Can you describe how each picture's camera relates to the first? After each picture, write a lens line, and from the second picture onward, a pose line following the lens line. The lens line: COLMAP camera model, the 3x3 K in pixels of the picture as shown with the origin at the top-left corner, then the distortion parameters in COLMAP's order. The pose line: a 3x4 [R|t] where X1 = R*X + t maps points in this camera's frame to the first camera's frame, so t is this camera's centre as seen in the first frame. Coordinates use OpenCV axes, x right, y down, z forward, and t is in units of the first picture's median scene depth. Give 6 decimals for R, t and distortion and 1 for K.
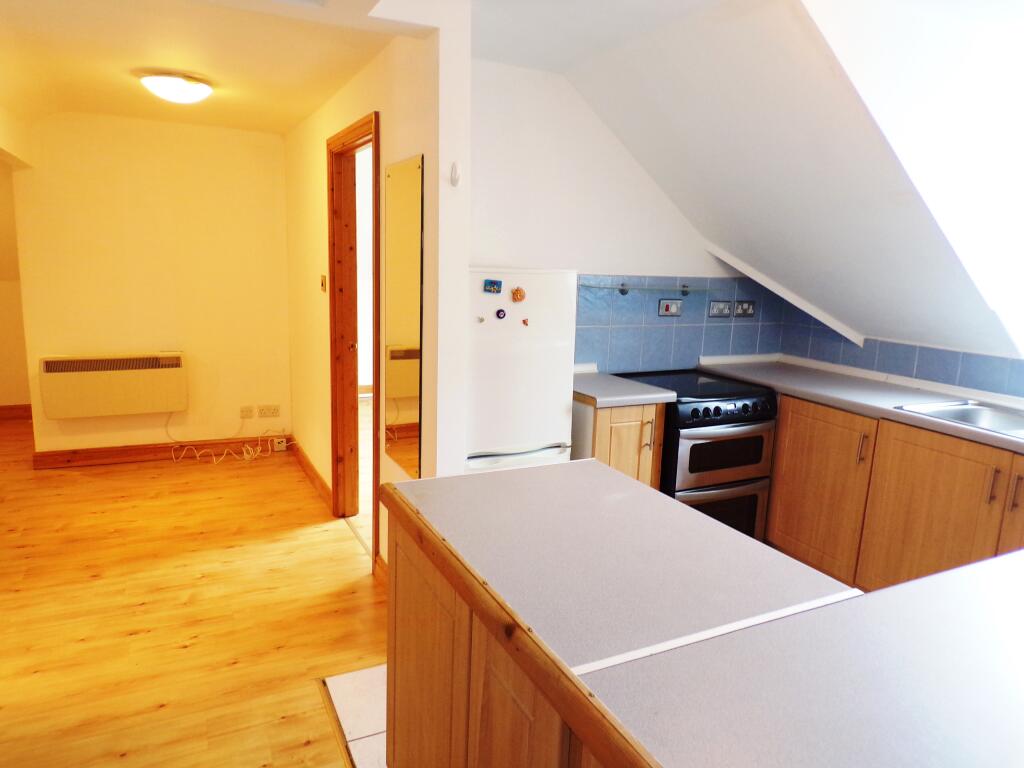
lens RADIAL K [[679.4, 0, 514.4], [0, 679.4, 383.3], [0, 0, 1]] dist [-0.008405, 0.003443]
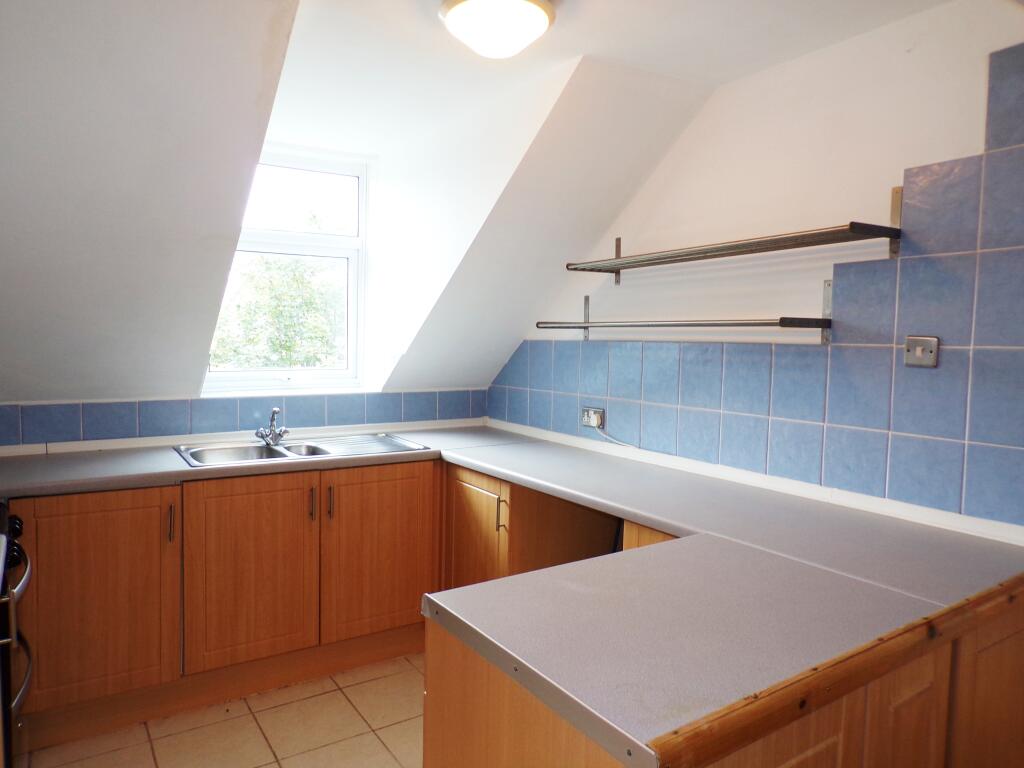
lens RADIAL K [[679.4, 0, 514.2], [0, 679.4, 383.1], [0, 0, 1]] dist [-0.008405, 0.003443]
pose [[-0.130321, -0.106336, 0.985753, -0.370636], [0.162825, 0.978438, 0.127073, -0.115762], [-0.978010, 0.177066, -0.110197, 0.638391]]
